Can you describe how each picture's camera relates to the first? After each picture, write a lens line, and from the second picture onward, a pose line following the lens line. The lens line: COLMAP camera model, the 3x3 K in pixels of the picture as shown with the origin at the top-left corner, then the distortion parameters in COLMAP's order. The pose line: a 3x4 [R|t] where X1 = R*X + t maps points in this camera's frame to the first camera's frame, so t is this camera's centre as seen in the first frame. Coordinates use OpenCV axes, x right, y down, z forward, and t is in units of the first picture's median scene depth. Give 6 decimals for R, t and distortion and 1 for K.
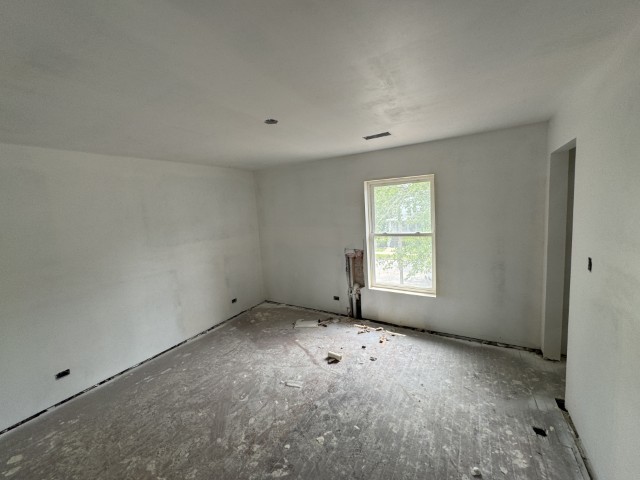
lens RADIAL K [[256.6, 0, 321.7], [0, 256.6, 242.3], [0, 0, 1]] dist [-0.003945, 0.000221]
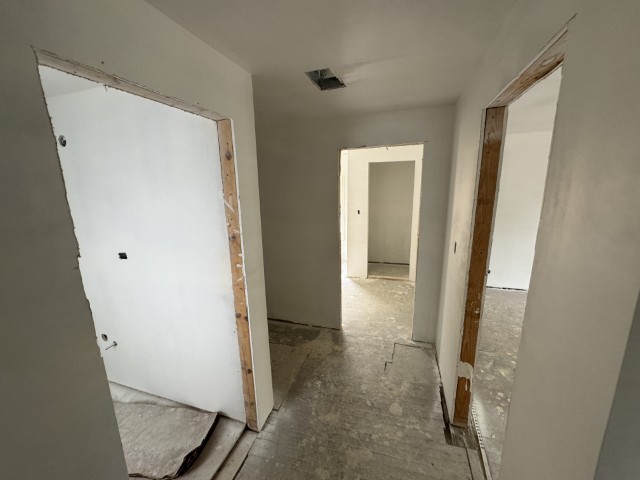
lens RADIAL K [[256.6, 0, 321.2], [0, 256.6, 238.9], [0, 0, 1]] dist [-0.003945, 0.000221]
pose [[0.220101, 0.268389, -0.937829, 0.278266], [-0.129346, 0.960946, 0.244648, 0.022175], [0.966864, 0.067458, 0.246220, -0.484221]]
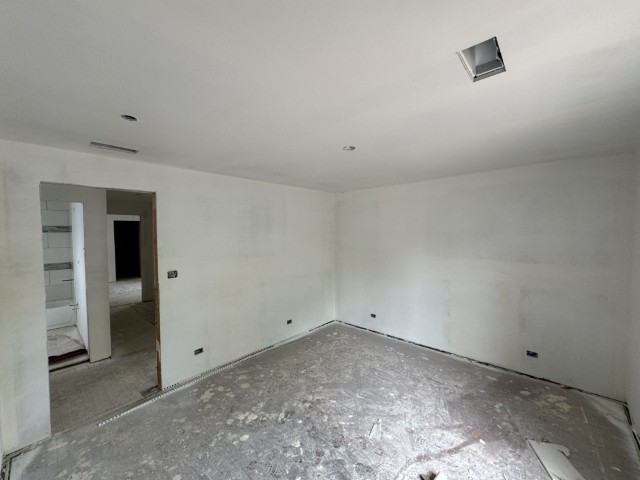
lens RADIAL K [[256.6, 0, 316.5], [0, 256.6, 241.5], [0, 0, 1]] dist [-0.003945, 0.000221]
pose [[-0.215469, 0.107742, -0.970549, 0.656373], [-0.102058, 0.985967, 0.132112, -0.161864], [0.971163, 0.127518, -0.201449, 0.829460]]
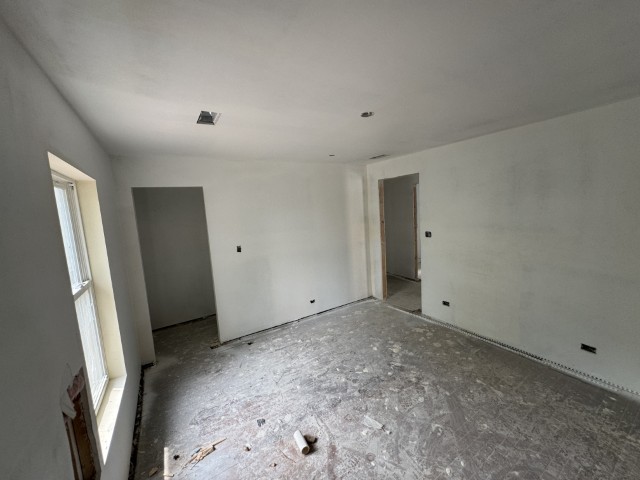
lens RADIAL K [[256.6, 0, 321.6], [0, 256.6, 236.2], [0, 0, 1]] dist [-0.003945, 0.000221]
pose [[-0.880465, 0.067864, 0.469230, -0.351459], [0.175074, 0.966292, 0.188756, -0.179575], [-0.440603, 0.248343, -0.862667, 1.495341]]
